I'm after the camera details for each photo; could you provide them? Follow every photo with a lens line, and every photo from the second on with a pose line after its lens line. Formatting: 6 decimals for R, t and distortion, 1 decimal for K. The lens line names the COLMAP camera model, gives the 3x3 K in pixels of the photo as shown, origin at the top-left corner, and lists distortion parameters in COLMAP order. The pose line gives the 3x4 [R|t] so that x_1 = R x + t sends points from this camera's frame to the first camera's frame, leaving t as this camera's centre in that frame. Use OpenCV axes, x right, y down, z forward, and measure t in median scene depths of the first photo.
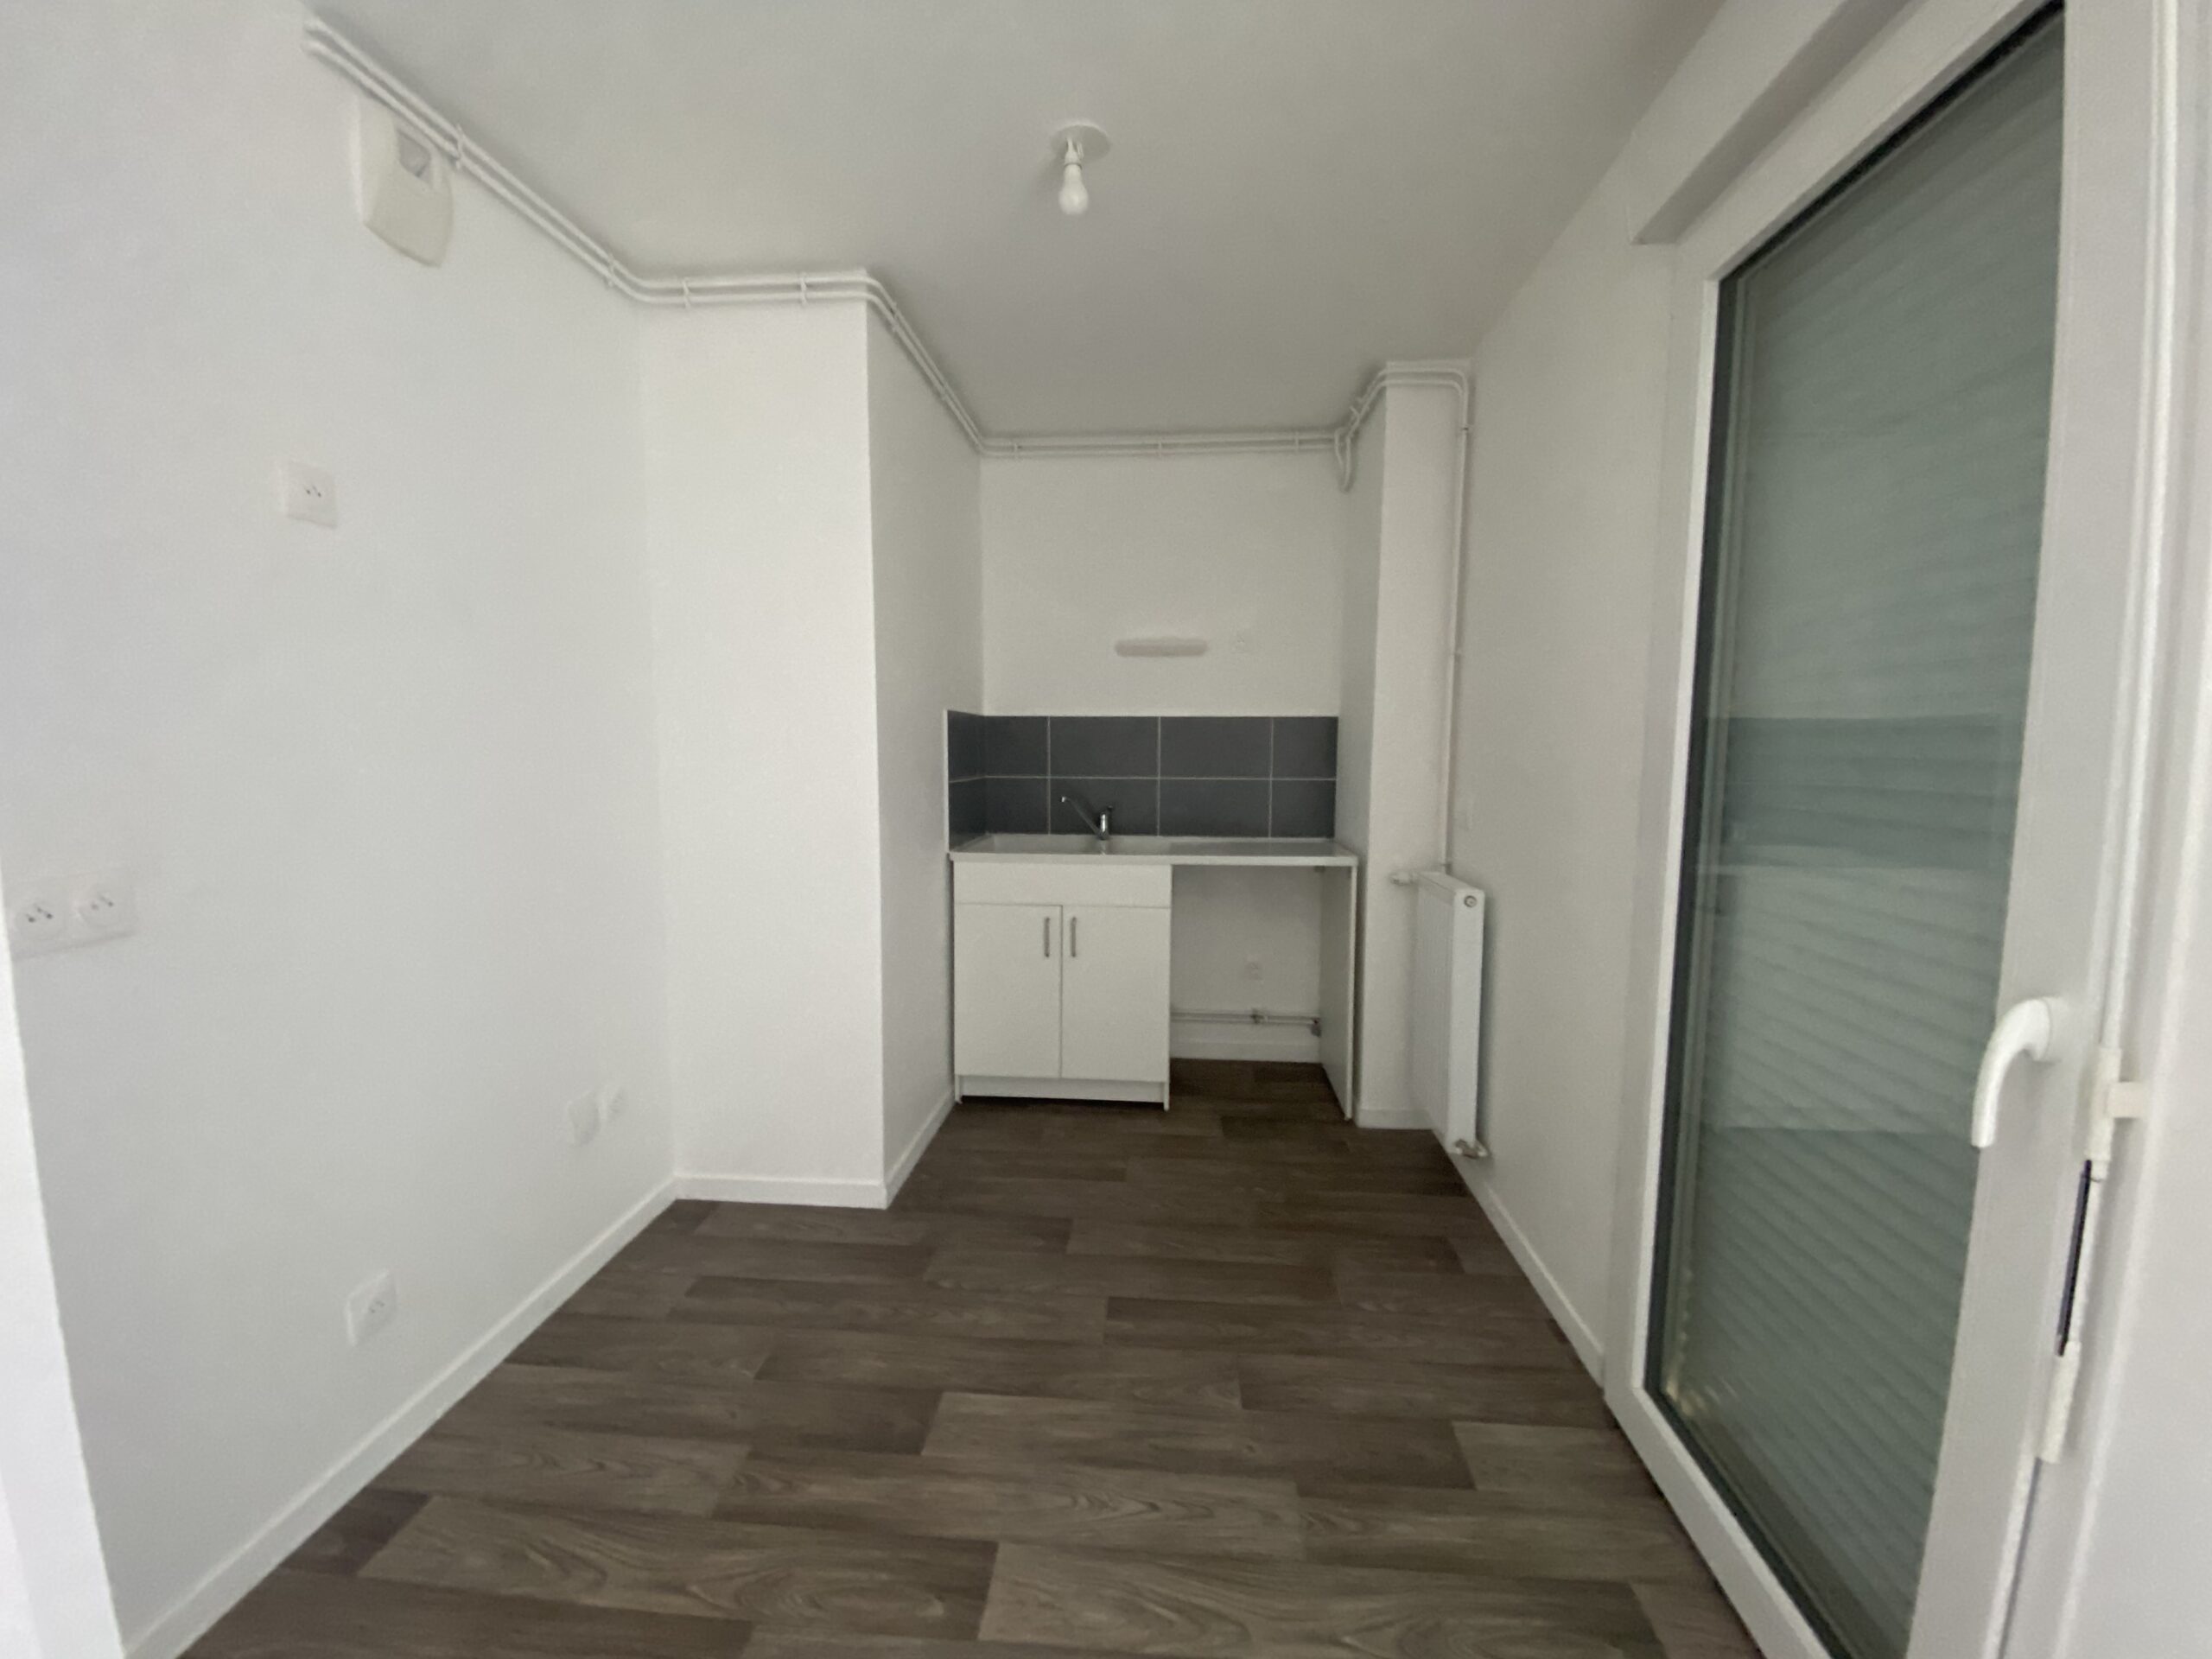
lens RADIAL K [[893.4, 0, 1106.0], [0, 893.4, 829.5], [0, 0, 1]] dist [-0.000287, -0.012777]
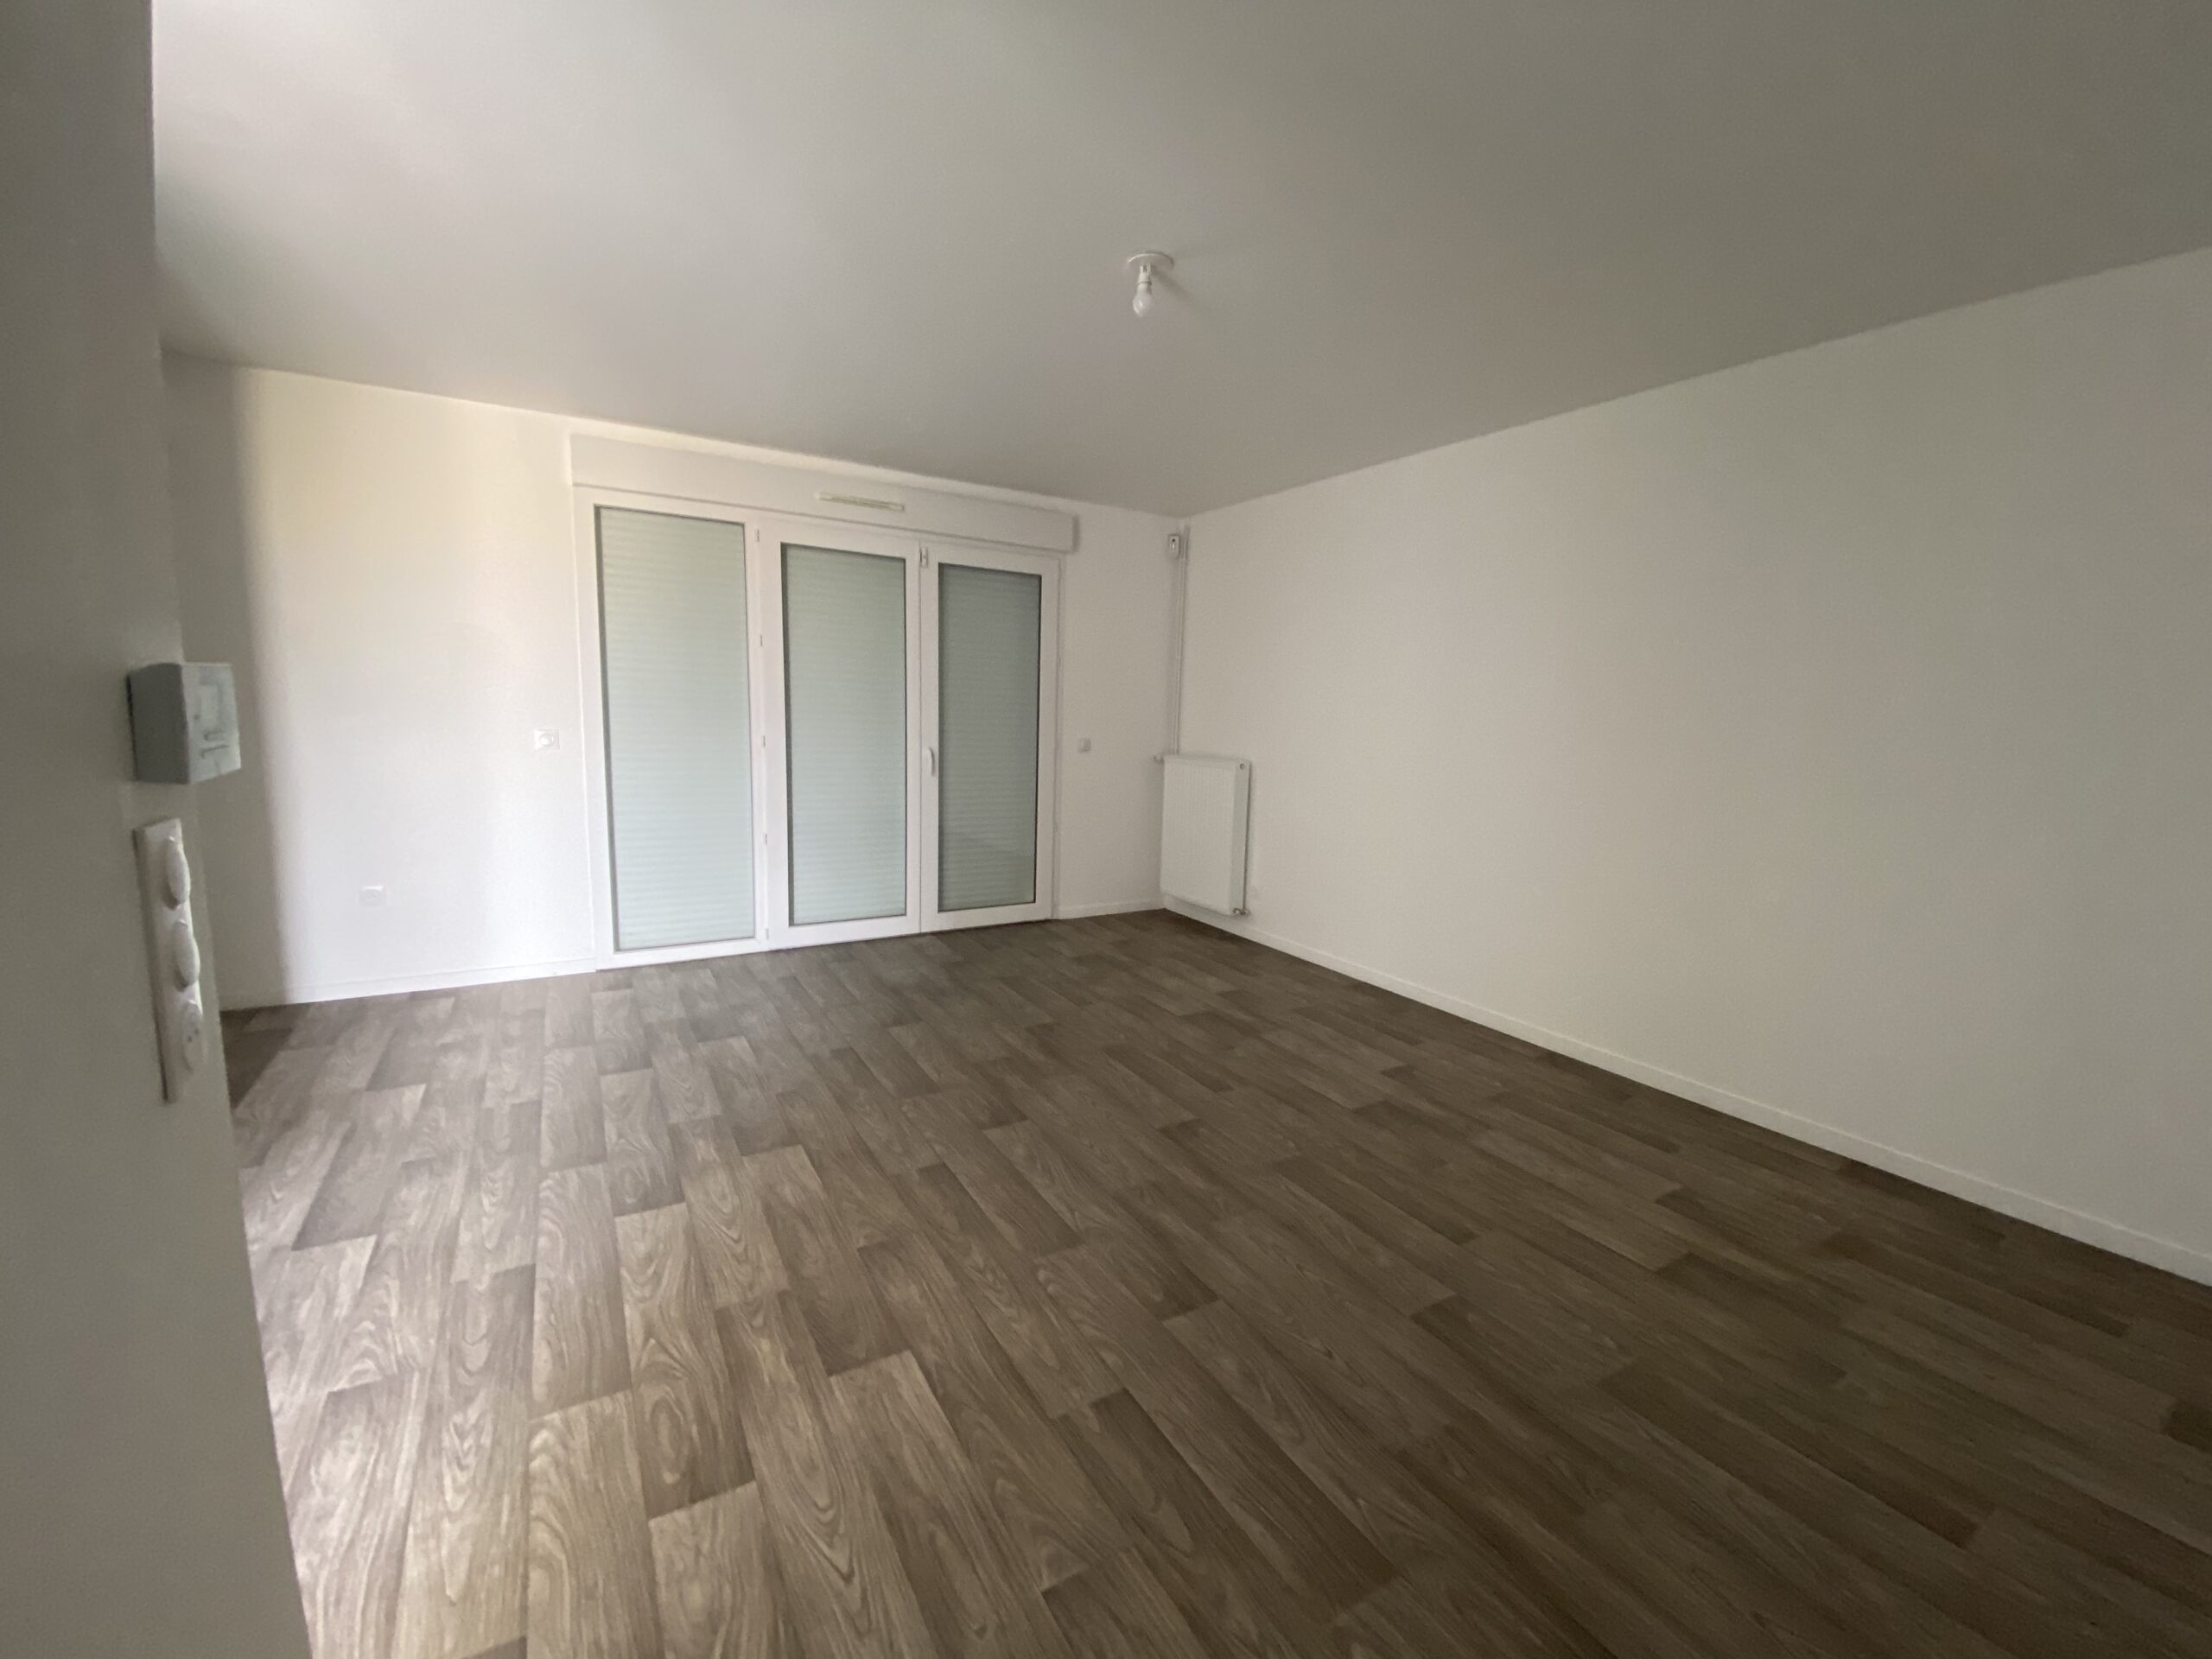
lens RADIAL K [[882.0, 0, 1107.8], [0, 882.0, 861.5], [0, 0, 1]] dist [-0.013972, -0.000089]
pose [[0.593890, 0.154396, -0.789593, 0.682057], [-0.115367, 0.987614, 0.106344, -0.063540], [0.796232, 0.027937, 0.604346, 0.566192]]
